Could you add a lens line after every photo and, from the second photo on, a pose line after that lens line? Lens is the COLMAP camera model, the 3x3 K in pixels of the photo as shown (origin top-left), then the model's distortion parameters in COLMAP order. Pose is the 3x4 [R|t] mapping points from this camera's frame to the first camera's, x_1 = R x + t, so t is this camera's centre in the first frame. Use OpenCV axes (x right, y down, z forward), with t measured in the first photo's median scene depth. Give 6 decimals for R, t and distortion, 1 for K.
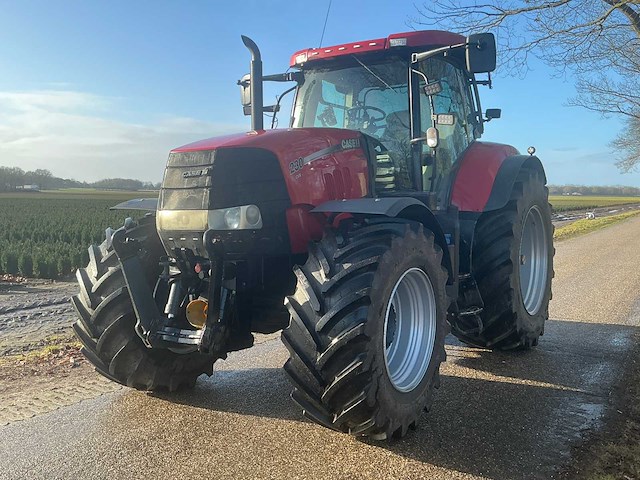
lens RADIAL K [[646.6, 0, 320.0], [0, 646.6, 240.0], [0, 0, 1]] dist [0.150672, -0.323727]
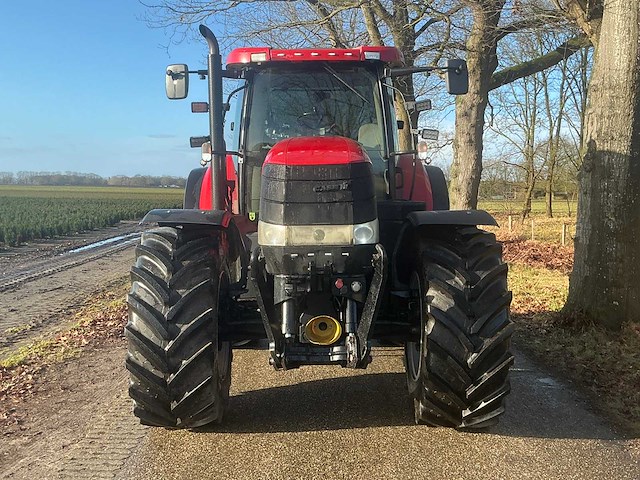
lens RADIAL K [[758.7, 0, 320.0], [0, 758.7, 240.0], [0, 0, 1]] dist [0.193609, -0.538959]
pose [[0.840572, -0.029873, 0.540876, -0.719087], [0.029022, 0.999528, 0.010102, -0.030511], [-0.540922, 0.007206, 0.841042, 0.034718]]
